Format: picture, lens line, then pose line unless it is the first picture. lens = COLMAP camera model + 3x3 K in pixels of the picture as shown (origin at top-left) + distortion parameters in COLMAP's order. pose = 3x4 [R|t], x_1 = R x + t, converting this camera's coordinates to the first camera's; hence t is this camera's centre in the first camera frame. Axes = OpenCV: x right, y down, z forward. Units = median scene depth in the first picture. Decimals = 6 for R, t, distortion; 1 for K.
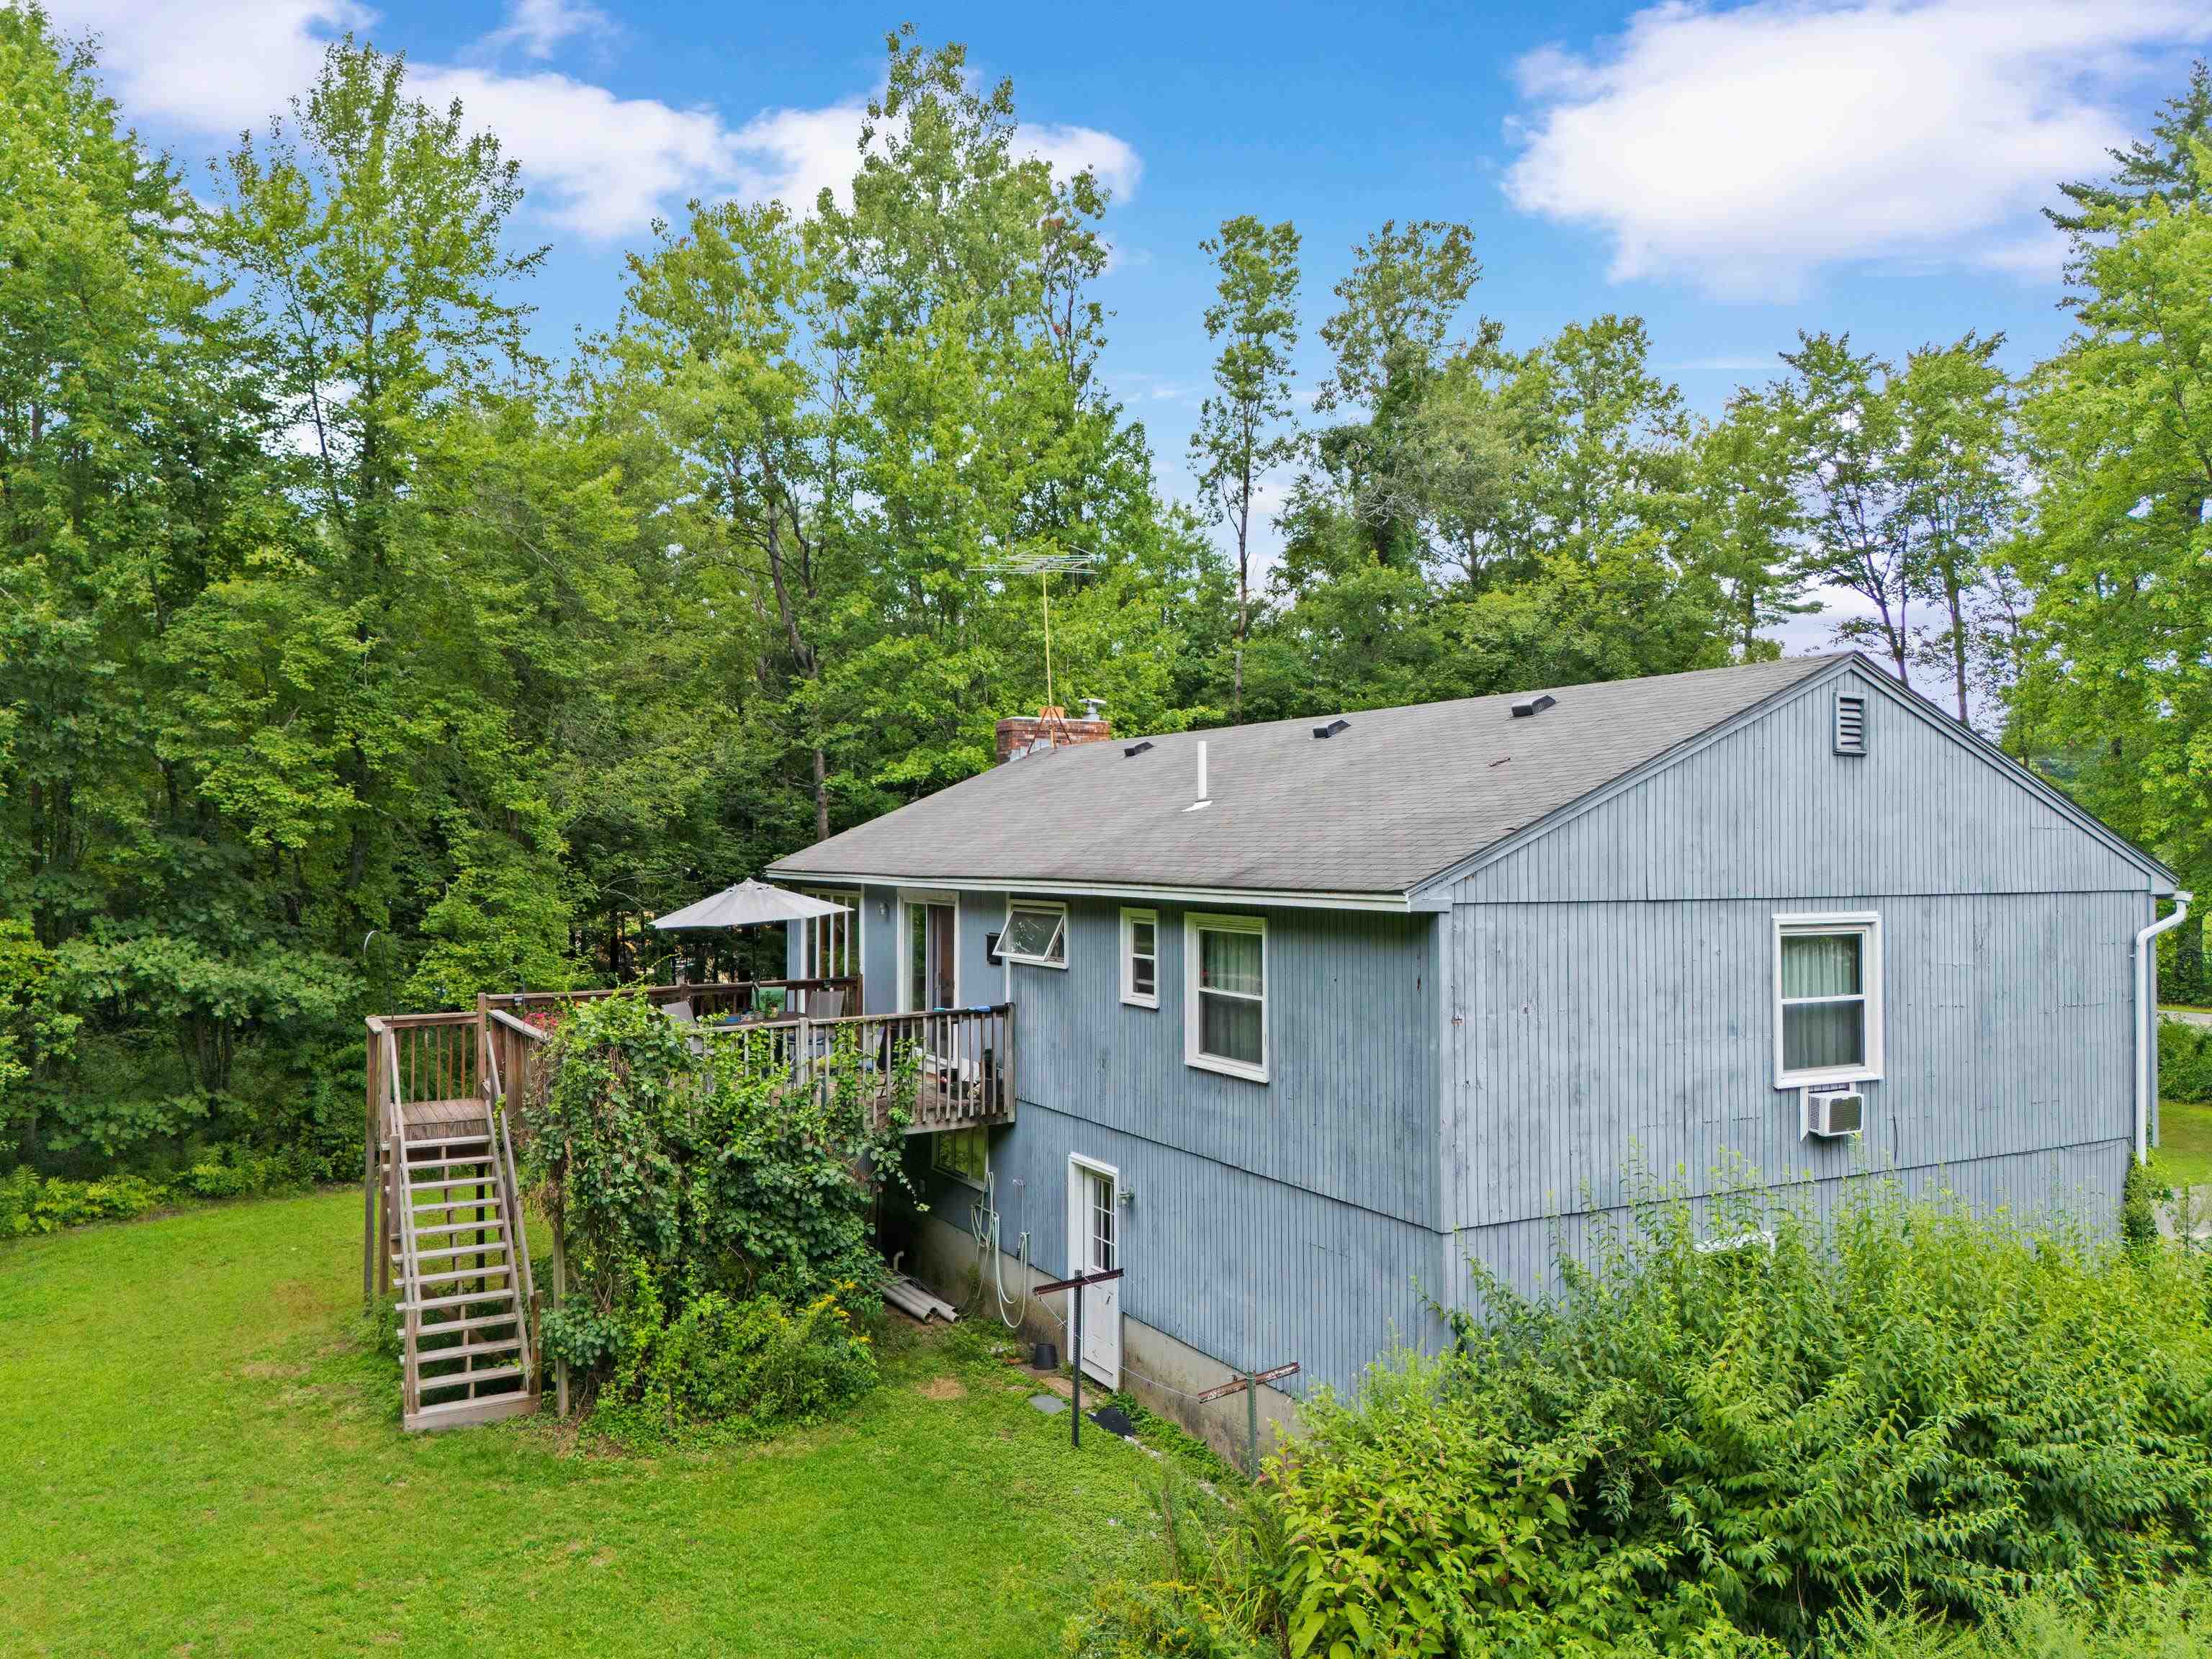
lens RADIAL K [[1631.6, 0, 1126.5], [0, 1631.6, 827.4], [0, 0, 1]] dist [0.055923, -0.027966]
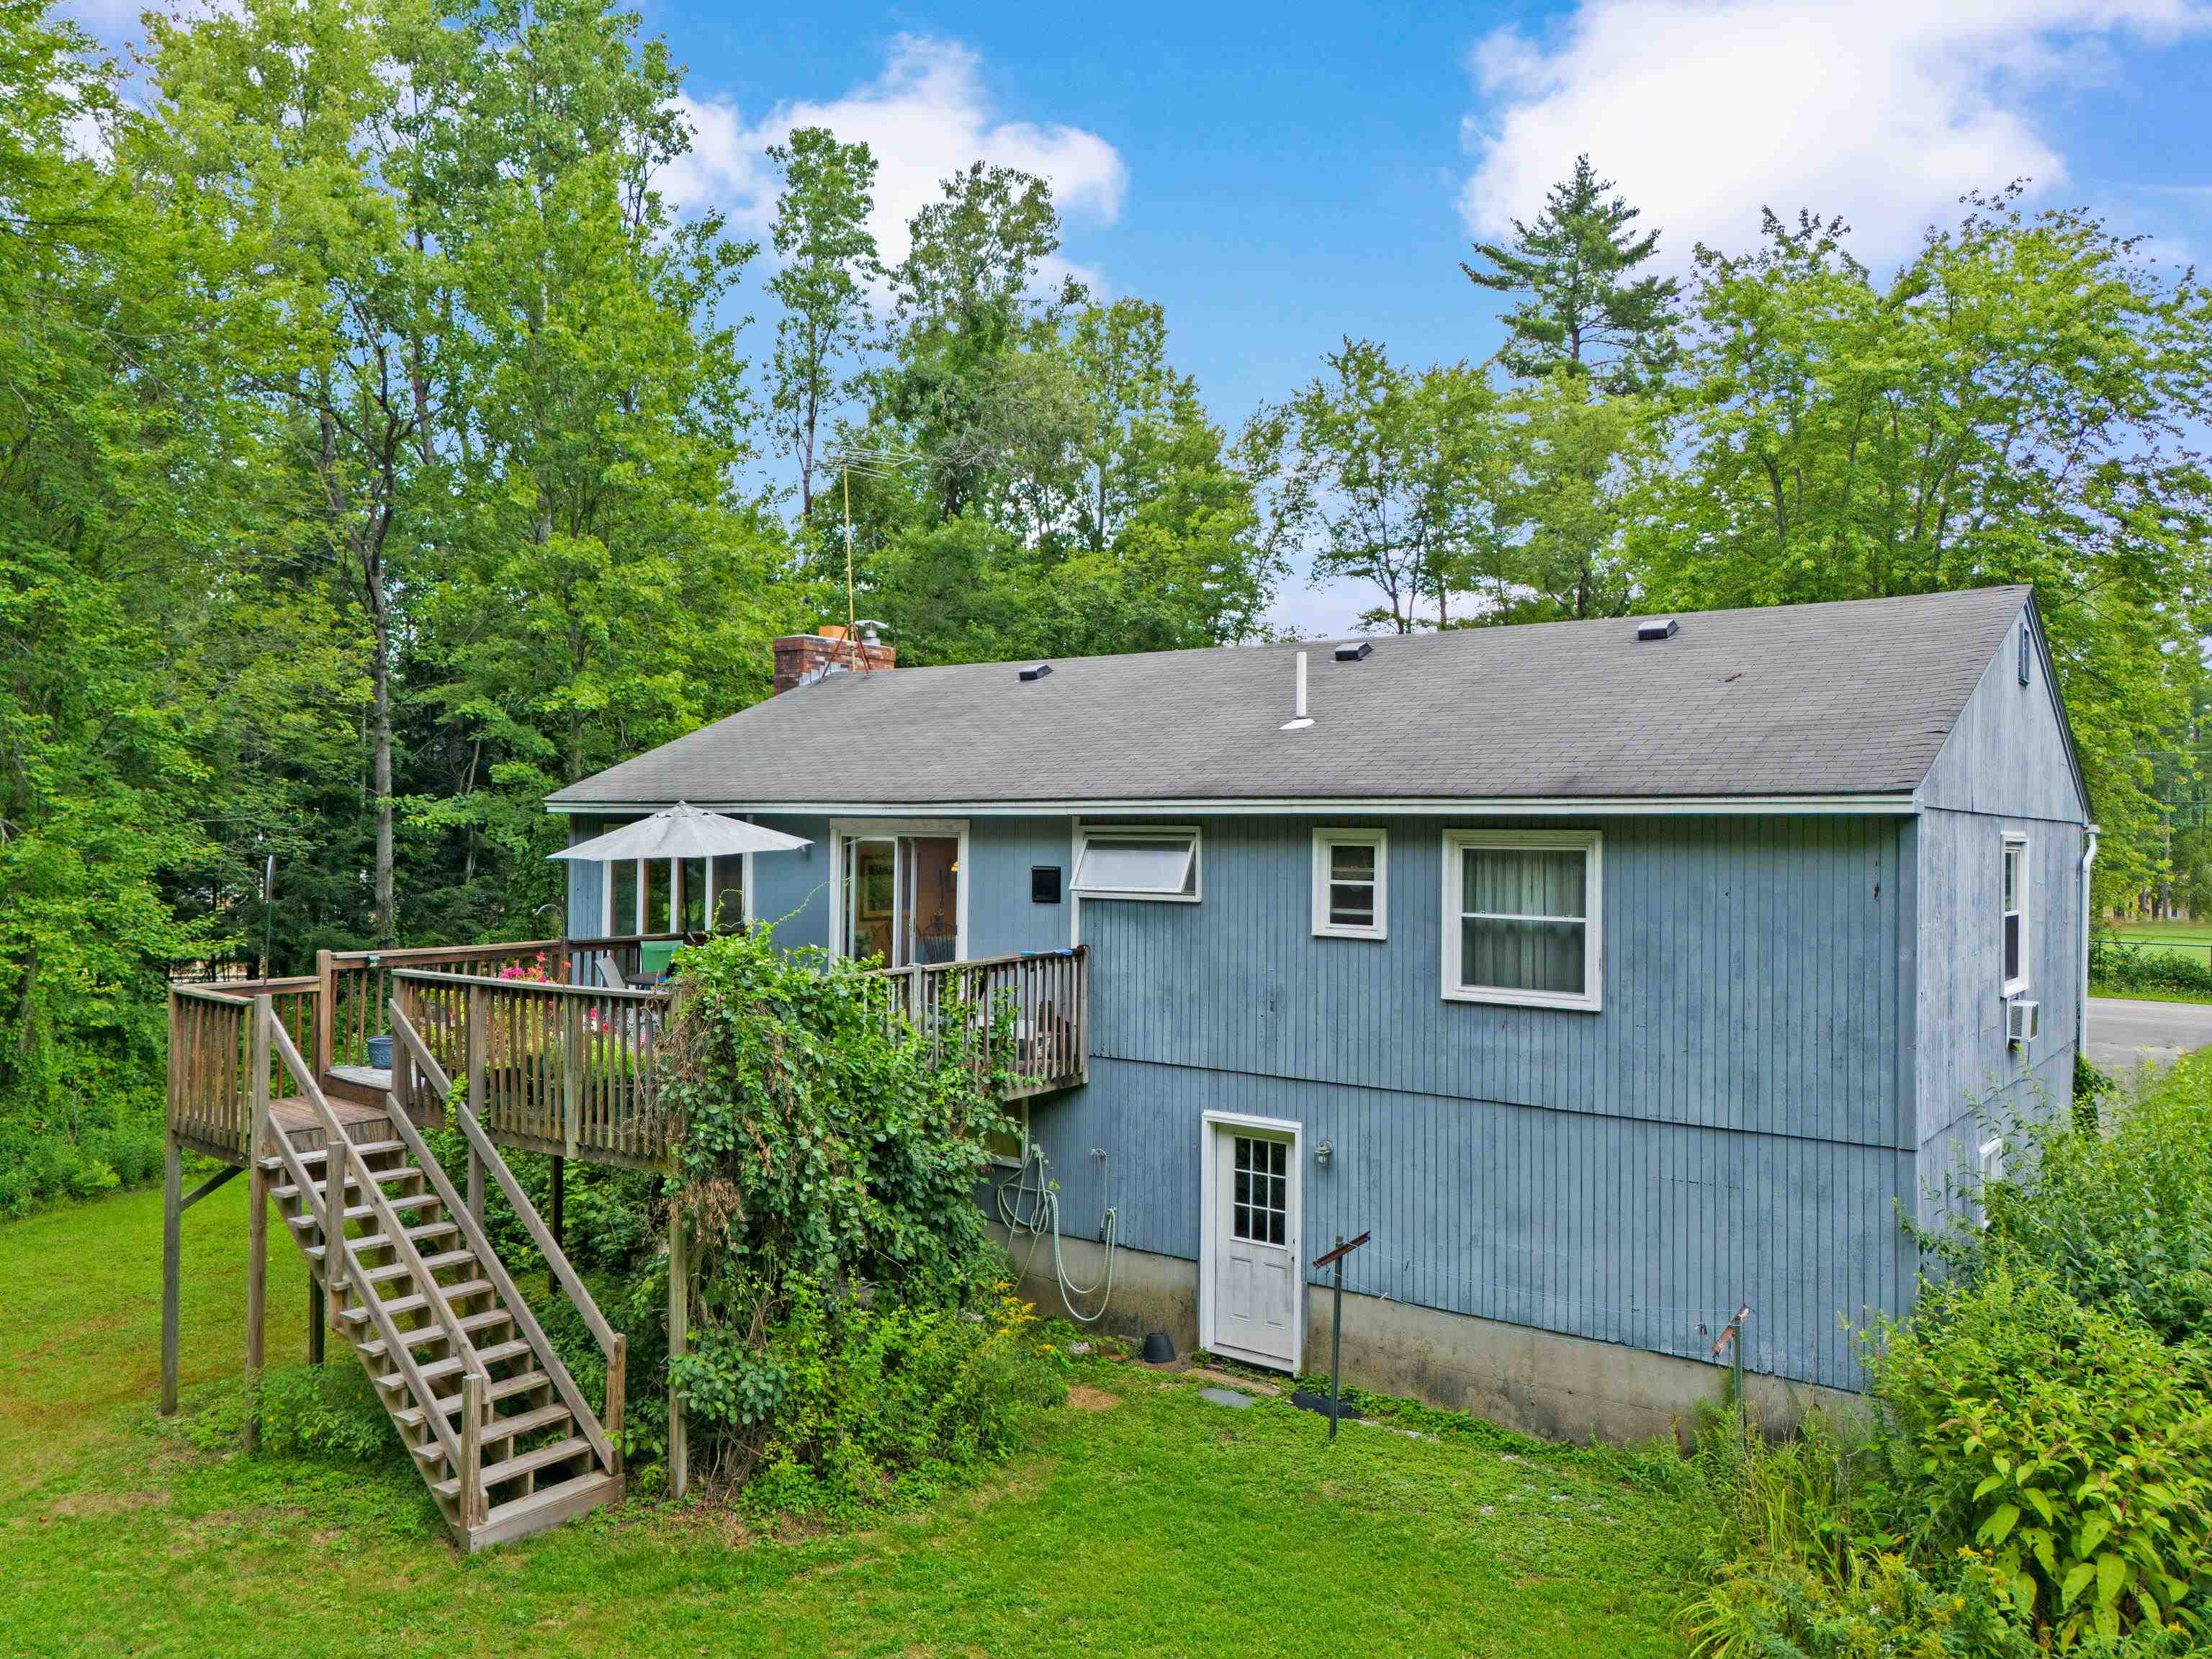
lens RADIAL K [[1631.6, 0, 1126.5], [0, 1631.6, 827.4], [0, 0, 1]] dist [0.055923, -0.027966]
pose [[0.911611, 0.011881, 0.410883, -0.461604], [-0.015943, 0.999852, 0.006460, 0.044746], [-0.410745, -0.012440, 0.911665, 0.235248]]
